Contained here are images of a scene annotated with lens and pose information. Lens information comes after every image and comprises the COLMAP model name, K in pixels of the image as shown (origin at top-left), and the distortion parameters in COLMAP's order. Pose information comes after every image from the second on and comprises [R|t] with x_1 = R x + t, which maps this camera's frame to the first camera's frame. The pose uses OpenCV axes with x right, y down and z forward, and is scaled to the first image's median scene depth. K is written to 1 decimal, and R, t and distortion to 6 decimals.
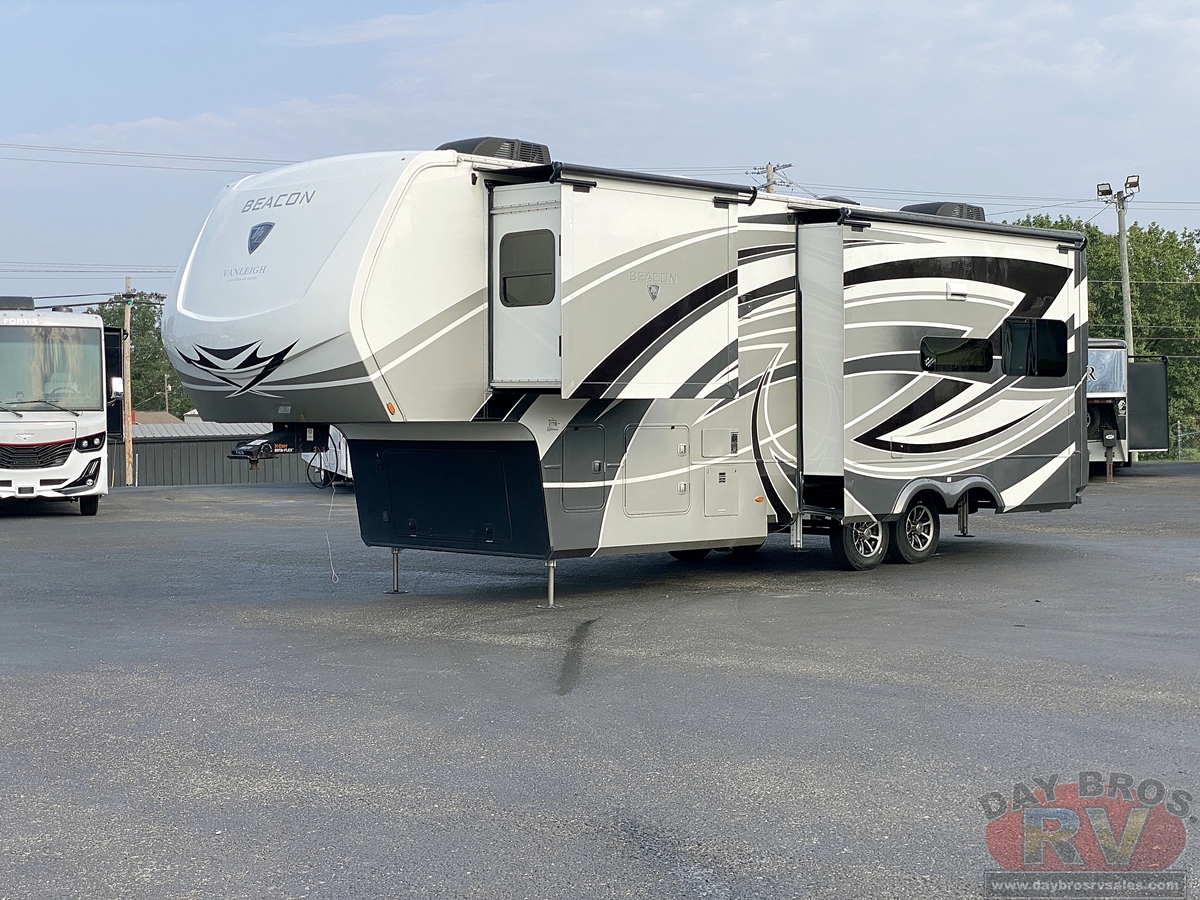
lens RADIAL K [[1801.1, 0, 601.1], [0, 1801.1, 452.7], [0, 0, 1]] dist [0.129470, 0.000000]
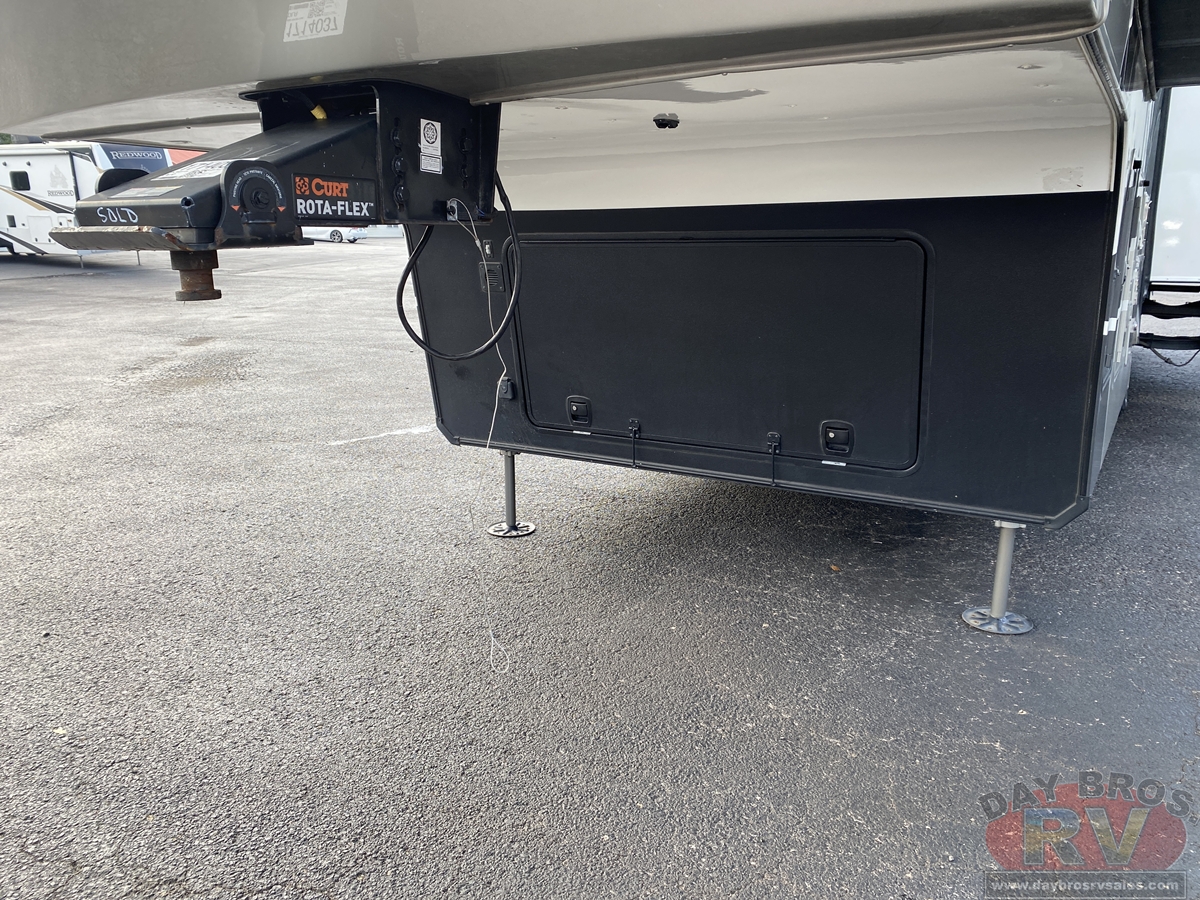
lens RADIAL K [[922.2, 0, 601.4], [0, 922.2, 451.3], [0, 0, 1]] dist [0.031105, -0.036166]
pose [[0.968016, -0.046076, 0.246621, -0.147346], [-0.004680, 0.979504, 0.201369, 0.004109], [-0.250845, -0.196082, 0.947960, 0.748251]]
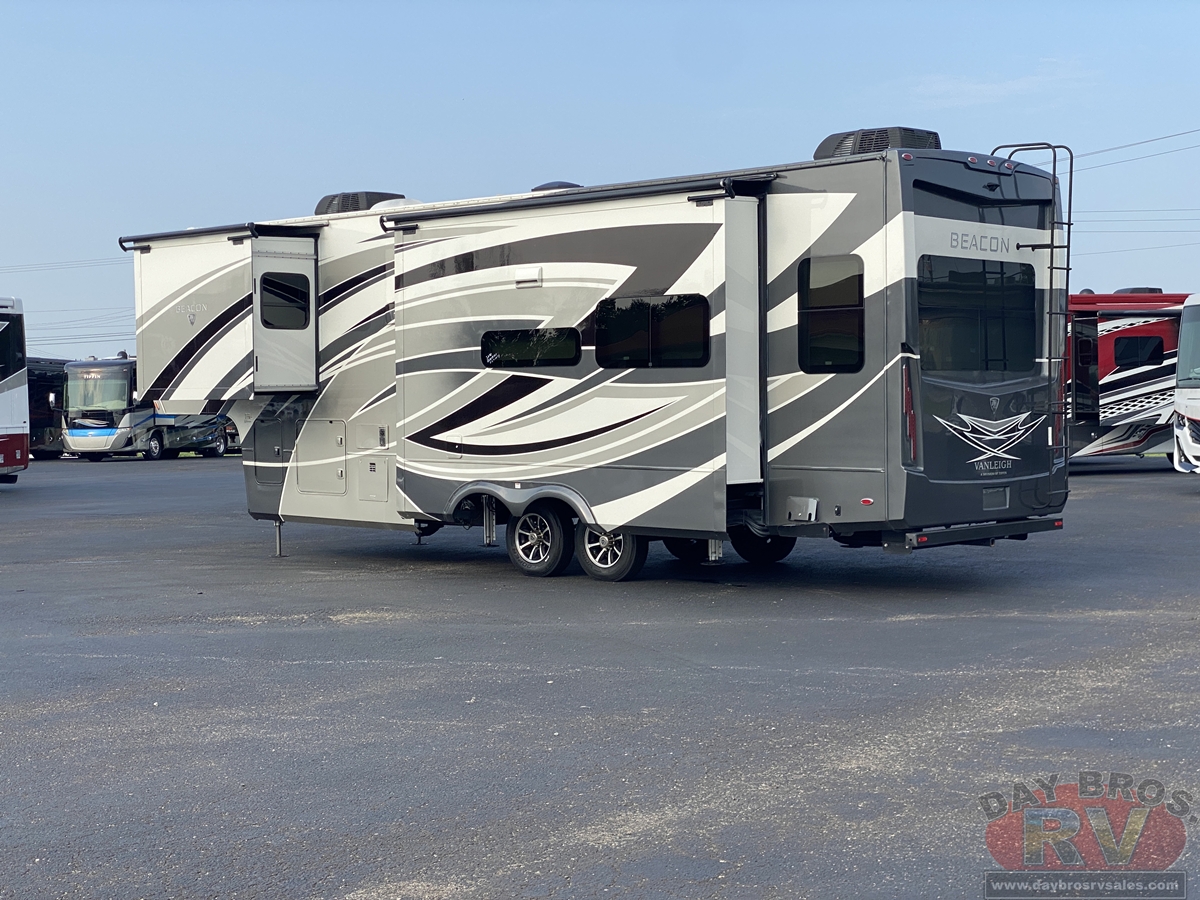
lens RADIAL K [[1801.1, 0, 600.2], [0, 1801.1, 445.7], [0, 0, 1]] dist [0.129470, 0.000000]
pose [[0.040491, 0.037405, -0.998480, 1.166762], [-0.010276, 0.999262, 0.037017, -0.041738], [0.999127, 0.008761, 0.040845, 1.064435]]
